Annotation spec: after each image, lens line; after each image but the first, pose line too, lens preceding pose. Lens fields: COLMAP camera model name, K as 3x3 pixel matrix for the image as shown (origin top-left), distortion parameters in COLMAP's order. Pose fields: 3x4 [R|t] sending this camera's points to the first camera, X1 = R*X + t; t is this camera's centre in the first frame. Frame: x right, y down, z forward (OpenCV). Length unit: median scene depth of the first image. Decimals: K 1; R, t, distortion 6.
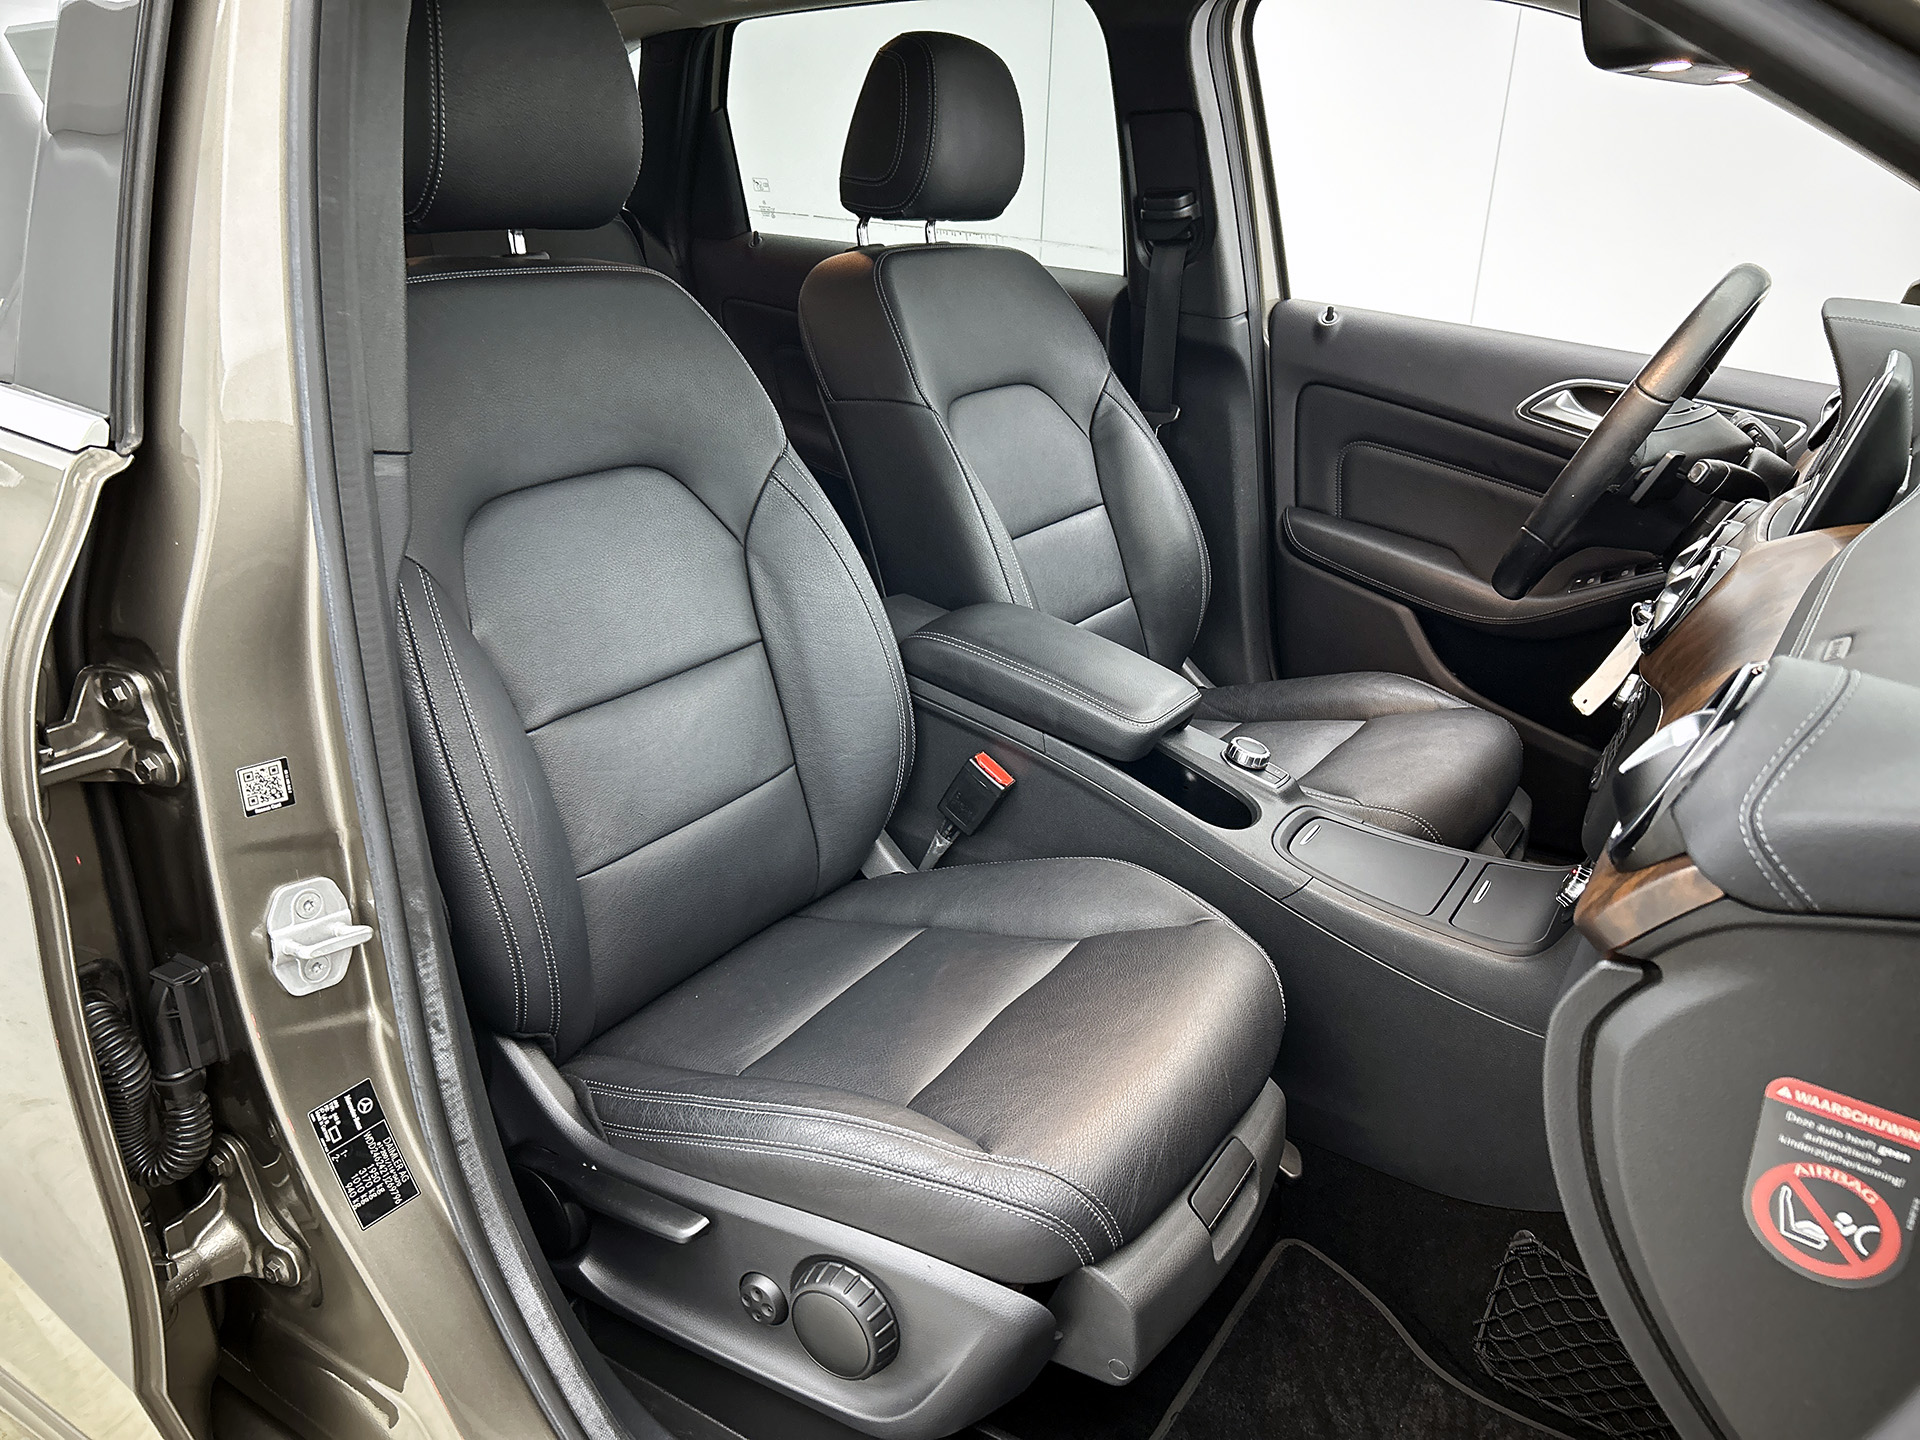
lens RADIAL K [[1460.1, 0, 960.0], [0, 1460.1, 720.0], [0, 0, 1]] dist [-0.045708, 0.081536]
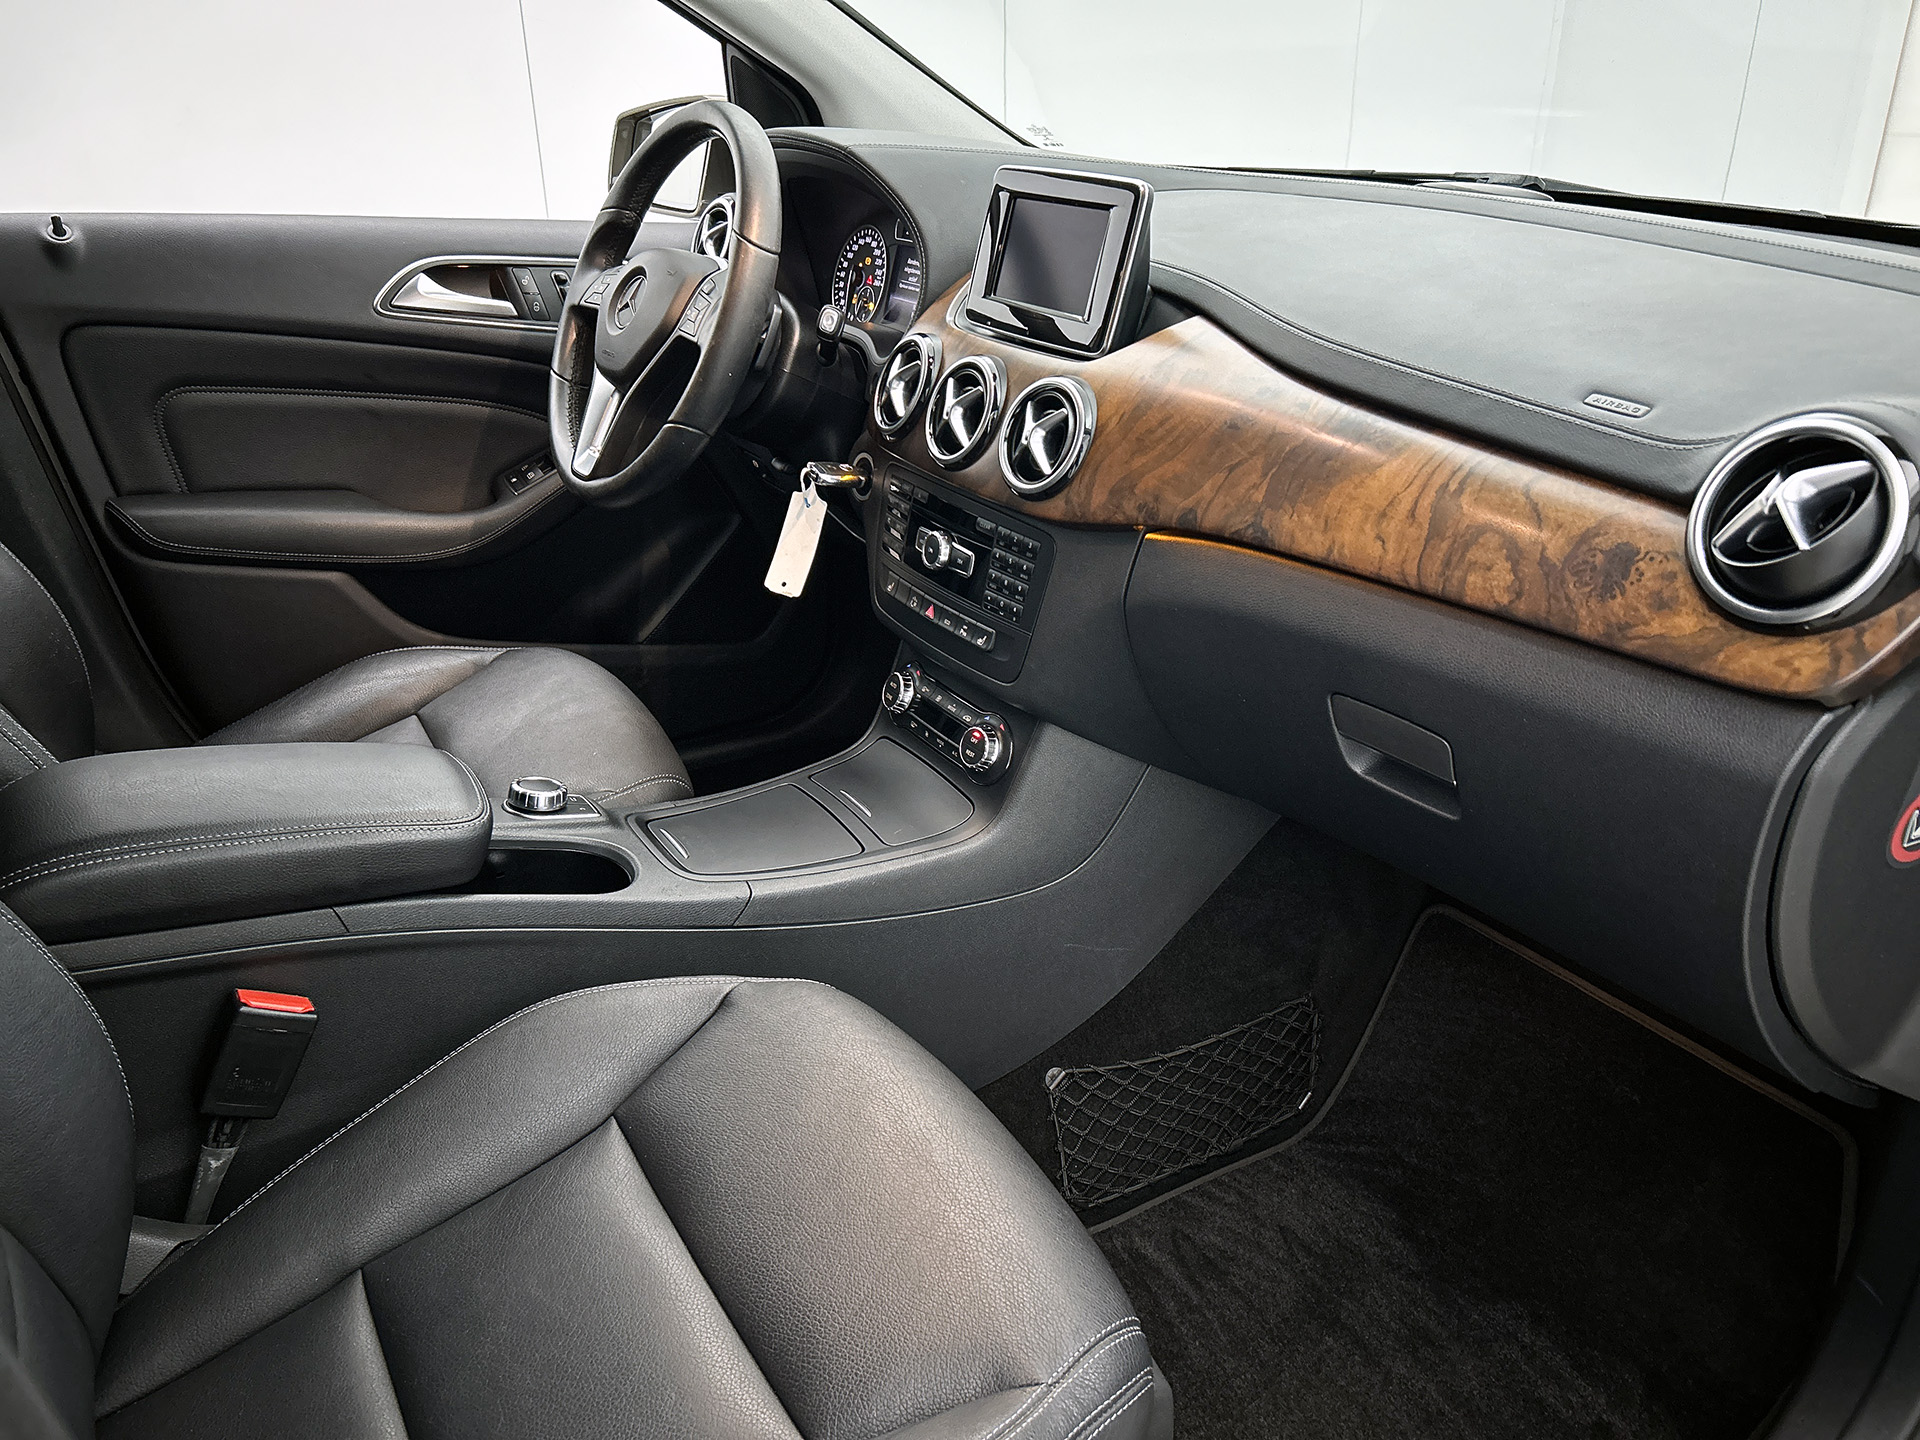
lens RADIAL K [[1475.5, 0, 955.6], [0, 1475.5, 695.6], [0, 0, 1]] dist [0.000908, -0.058524]
pose [[0.395123, -0.387812, 0.832754, -0.273159], [0.327801, 0.906363, 0.266557, -0.128058], [-0.858152, 0.167655, 0.485250, 0.346186]]
